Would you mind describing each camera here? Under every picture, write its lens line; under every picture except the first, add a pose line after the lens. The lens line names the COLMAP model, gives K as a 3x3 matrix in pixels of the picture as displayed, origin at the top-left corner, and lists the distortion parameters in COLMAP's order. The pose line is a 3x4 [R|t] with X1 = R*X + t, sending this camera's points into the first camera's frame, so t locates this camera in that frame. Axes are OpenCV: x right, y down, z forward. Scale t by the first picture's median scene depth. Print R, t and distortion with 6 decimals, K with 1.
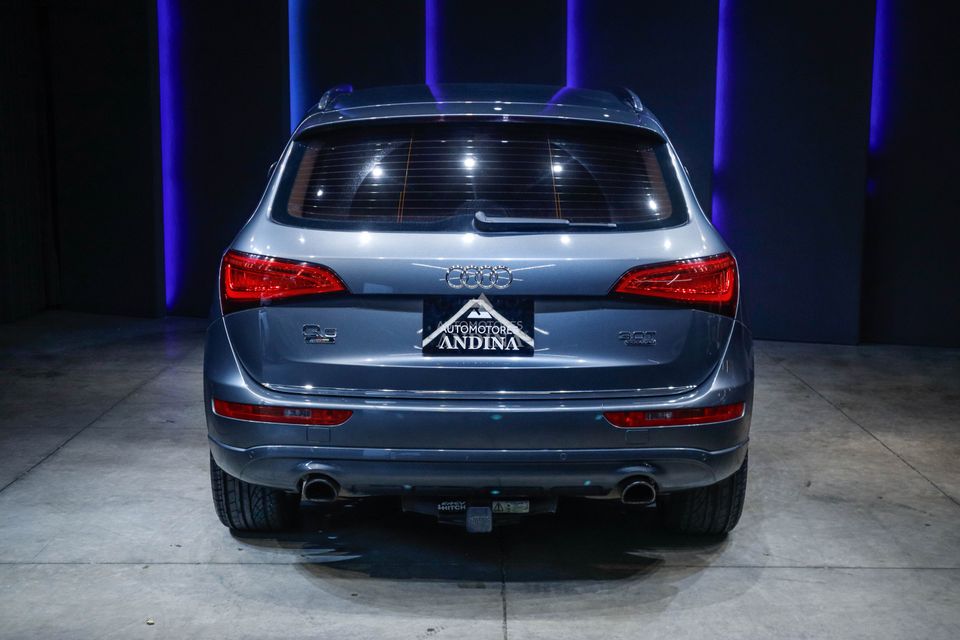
lens RADIAL K [[1369.4, 0, 478.3], [0, 1369.4, 300.1], [0, 0, 1]] dist [0.008852, 0.040613]
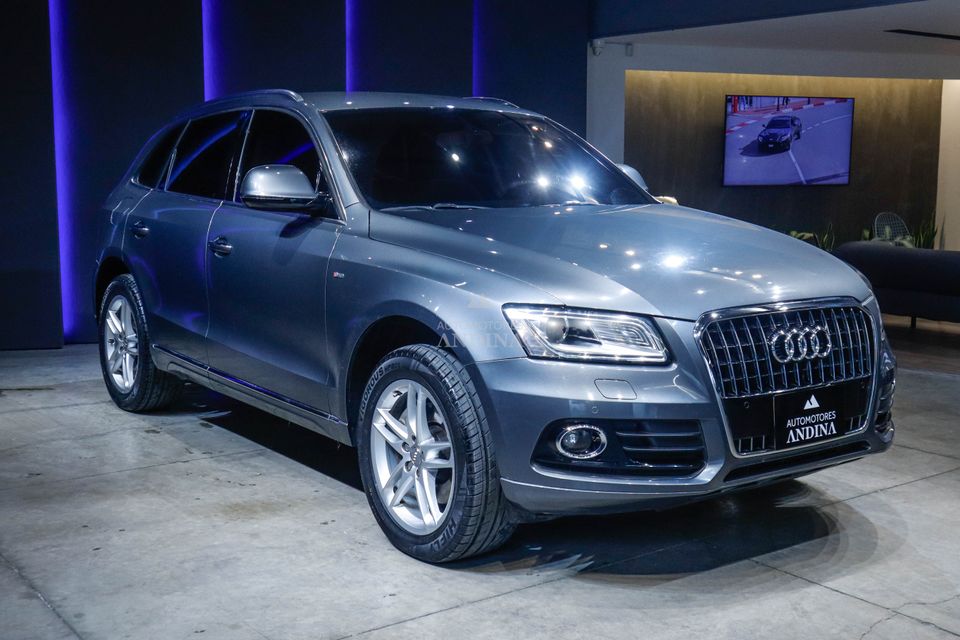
lens RADIAL K [[1172.4, 0, 479.9], [0, 1172.4, 298.8], [0, 0, 1]] dist [-0.015752, 0.017770]
pose [[0.803936, -0.073319, 0.590179, -0.603409], [0.075005, 0.996947, 0.021681, -0.020665], [-0.589967, 0.026837, 0.806981, 0.362270]]
